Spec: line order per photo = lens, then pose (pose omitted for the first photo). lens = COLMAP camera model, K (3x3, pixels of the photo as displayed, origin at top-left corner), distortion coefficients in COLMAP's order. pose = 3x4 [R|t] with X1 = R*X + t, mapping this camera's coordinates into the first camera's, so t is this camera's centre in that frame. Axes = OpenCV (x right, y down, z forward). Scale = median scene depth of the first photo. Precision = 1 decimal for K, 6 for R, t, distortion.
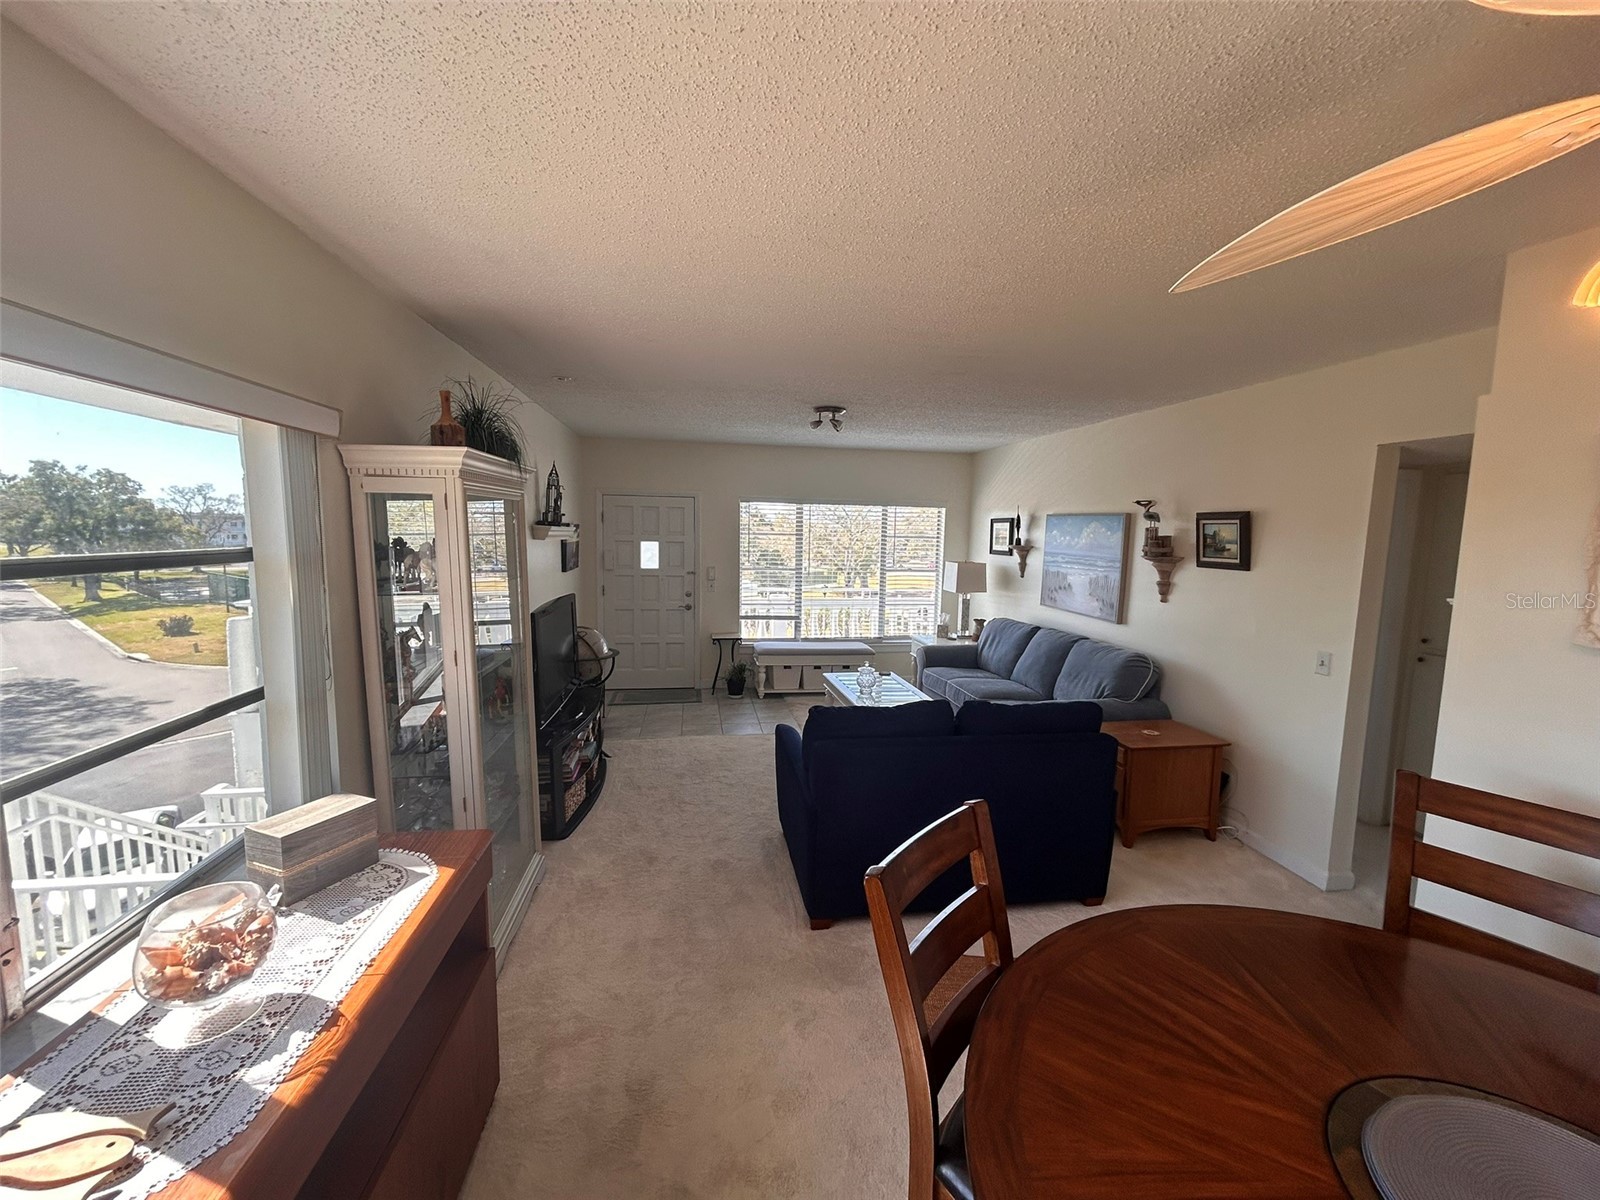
lens RADIAL K [[643.0, 0, 797.9], [0, 643.0, 598.8], [0, 0, 1]] dist [-0.002704, -0.000028]
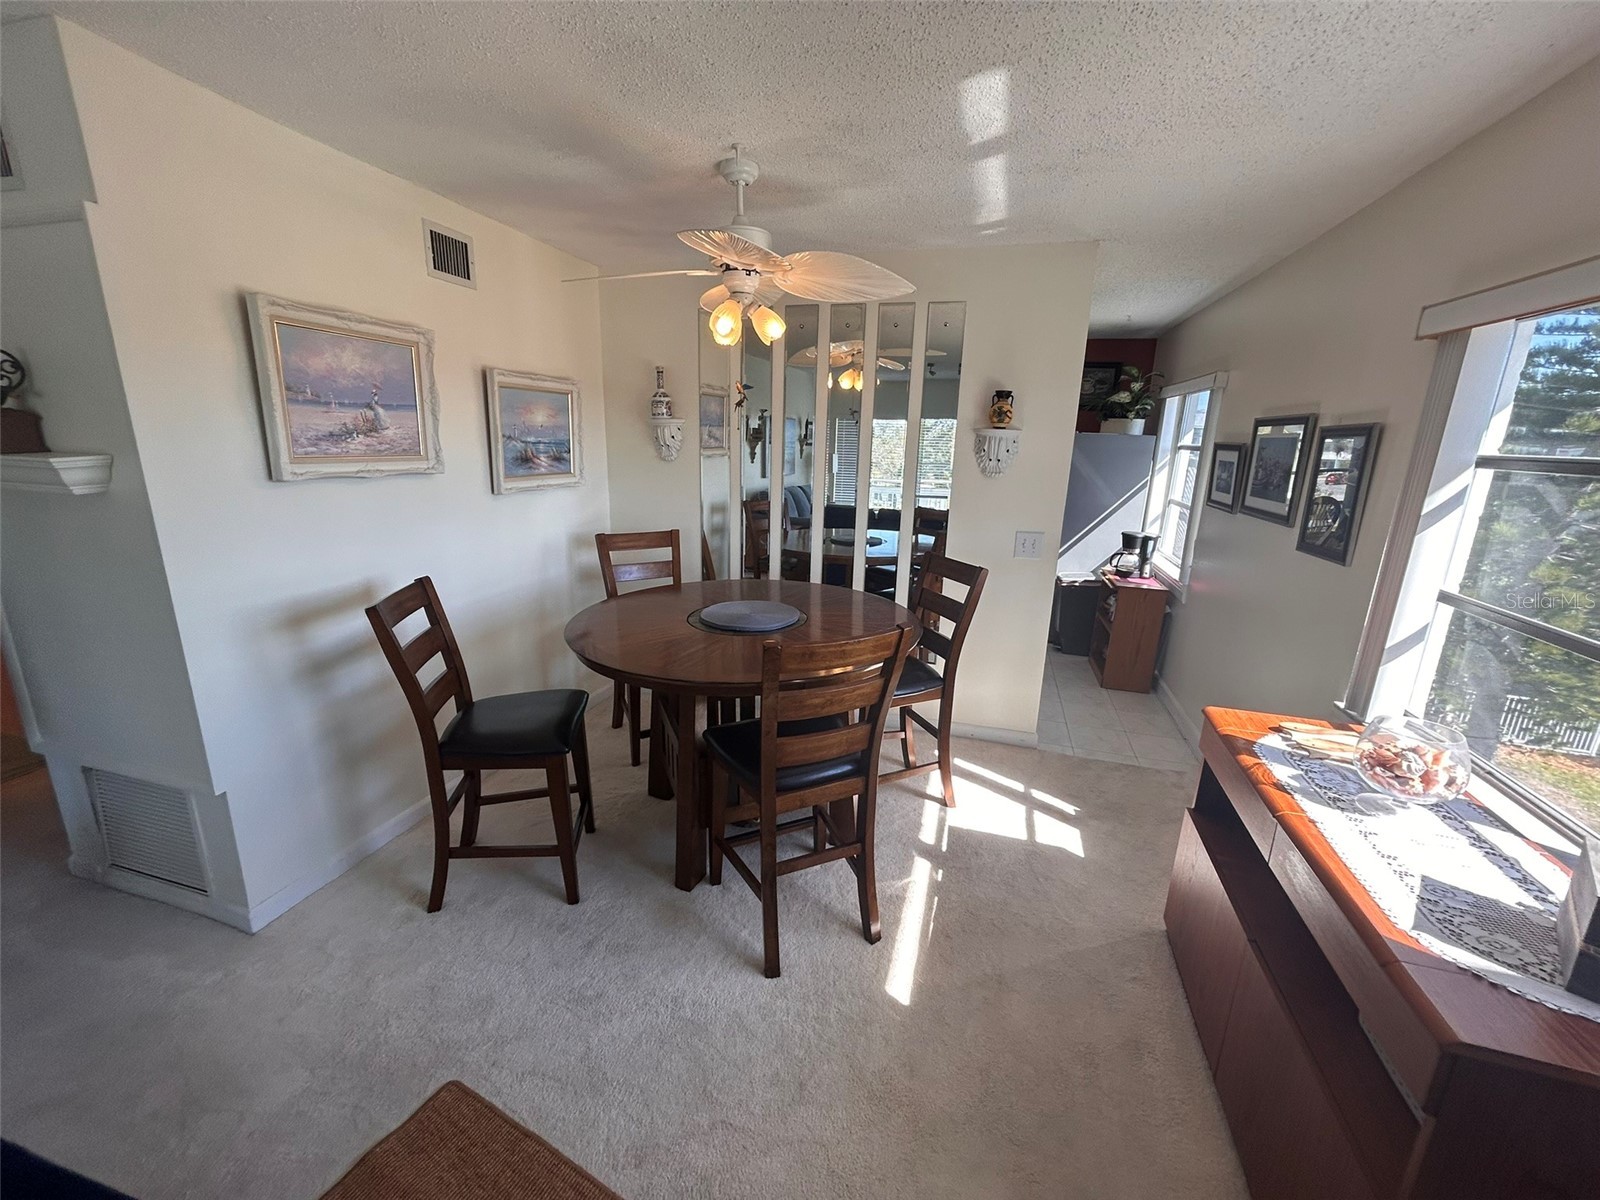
lens RADIAL K [[643.0, 0, 799.2], [0, 643.0, 598.8], [0, 0, 1]] dist [-0.002704, -0.000028]
pose [[-0.905075, -0.143912, 0.400160, -0.222451], [0.006303, 0.936353, 0.351003, -0.126736], [-0.425205, 0.320207, -0.846563, 1.753977]]
